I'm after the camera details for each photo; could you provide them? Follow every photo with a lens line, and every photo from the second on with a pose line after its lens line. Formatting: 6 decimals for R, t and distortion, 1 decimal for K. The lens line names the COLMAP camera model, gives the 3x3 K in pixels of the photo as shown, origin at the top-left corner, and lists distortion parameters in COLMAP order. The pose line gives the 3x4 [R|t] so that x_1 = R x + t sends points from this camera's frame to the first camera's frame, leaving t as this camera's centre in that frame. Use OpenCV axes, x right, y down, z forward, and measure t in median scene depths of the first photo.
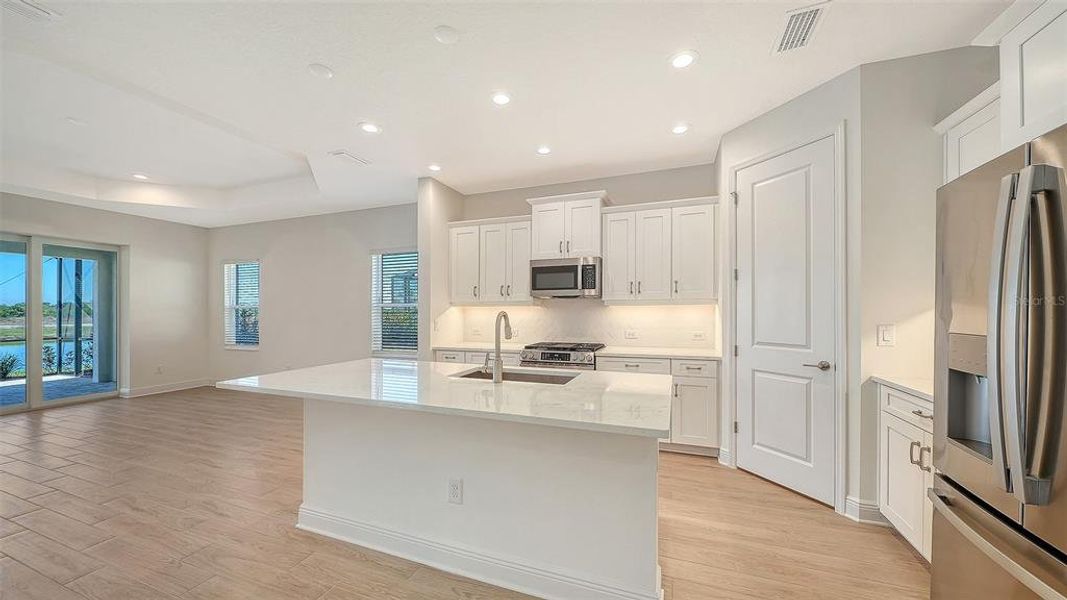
lens RADIAL K [[373.0, 0, 539.3], [0, 373.0, 309.2], [0, 0, 1]] dist [-0.004148, -0.000837]
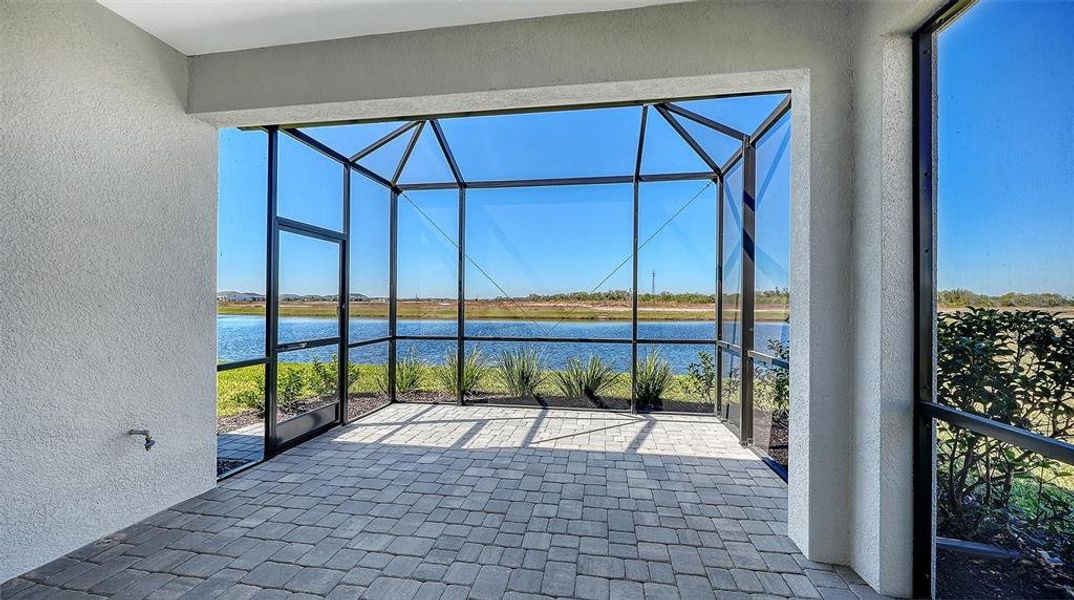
lens RADIAL K [[380.4, 0, 541.8], [0, 380.4, 301.6], [0, 0, 1]] dist [-0.000680, -0.000145]
pose [[0.190958, 0.006091, -0.981579, -1.814389], [0.005093, 0.999961, 0.007196, 0.042530], [0.981585, -0.006373, 0.190919, 1.440871]]
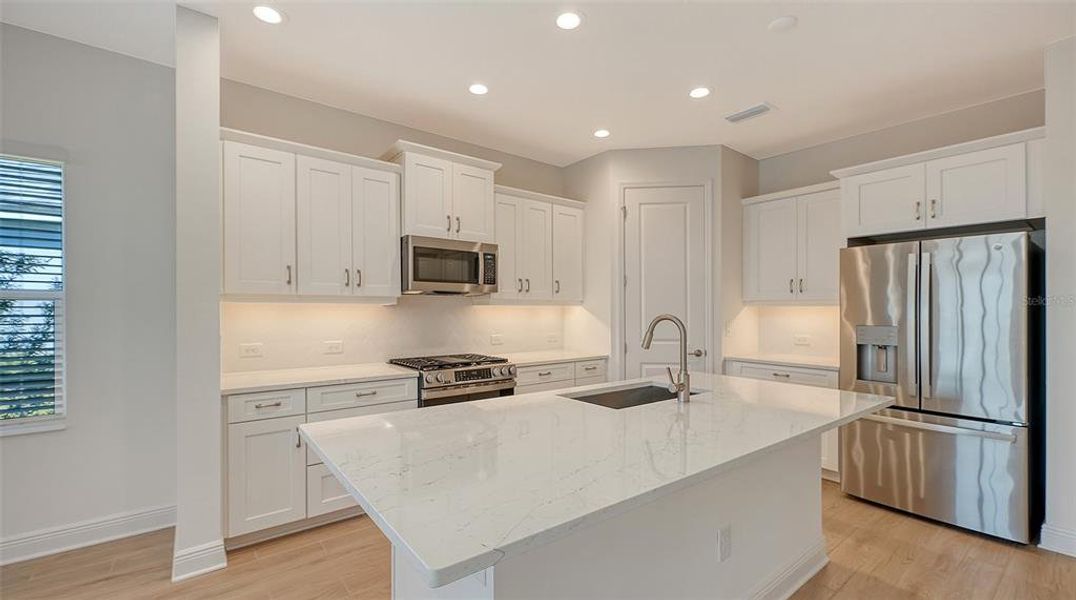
lens RADIAL K [[448.8, 0, 540.5], [0, 448.8, 304.3], [0, 0, 1]] dist [0.000619, -0.000132]
pose [[0.524458, 0.012692, 0.851342, -0.571018], [-0.008764, 0.999916, -0.009508, -0.003194], [-0.851391, -0.002475, 0.524526, 0.383293]]
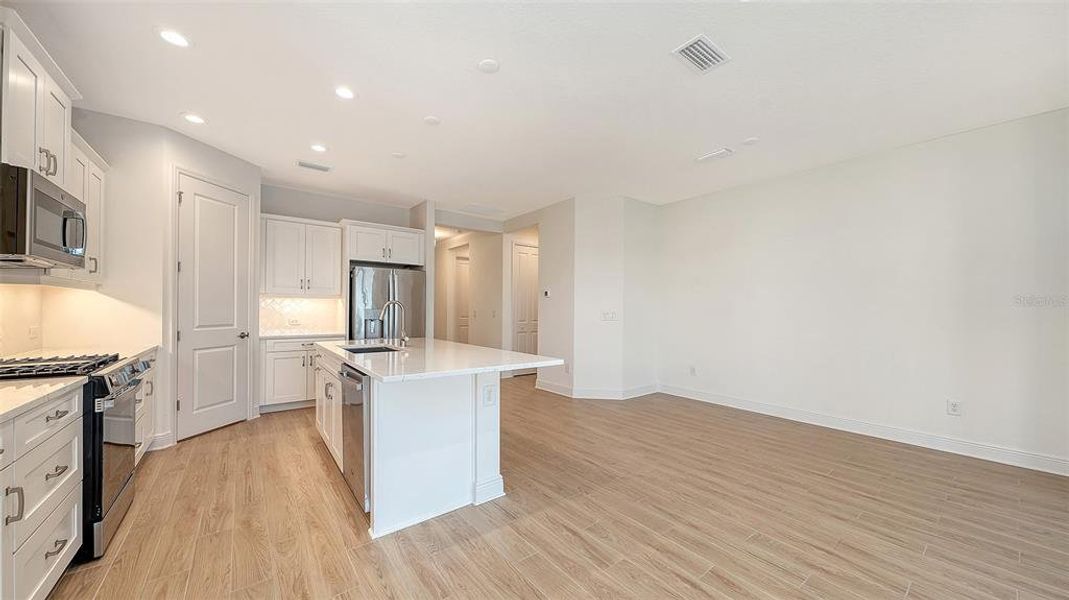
lens RADIAL K [[373.7, 0, 534.6], [0, 373.7, 306.3], [0, 0, 1]] dist [-0.004148, -0.000837]
pose [[-0.845058, -0.000008, 0.534674, -0.715739], [-0.009785, 0.999833, -0.015450, 0.023697], [-0.534585, -0.018288, -0.844917, 1.031327]]
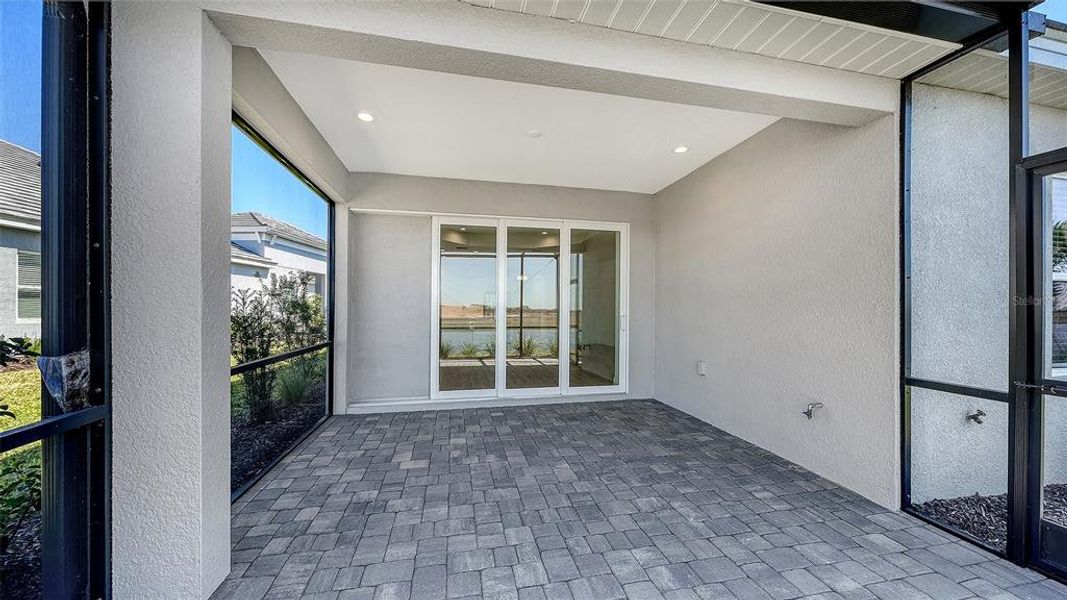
lens RADIAL K [[373.0, 0, 541.1], [0, 373.0, 307.7], [0, 0, 1]] dist [-0.004148, -0.000837]
pose [[-0.547106, 0.005677, 0.837044, -2.777233], [-0.007069, 0.999910, -0.011401, 0.062230], [-0.837034, -0.012154, -0.547016, 1.793588]]
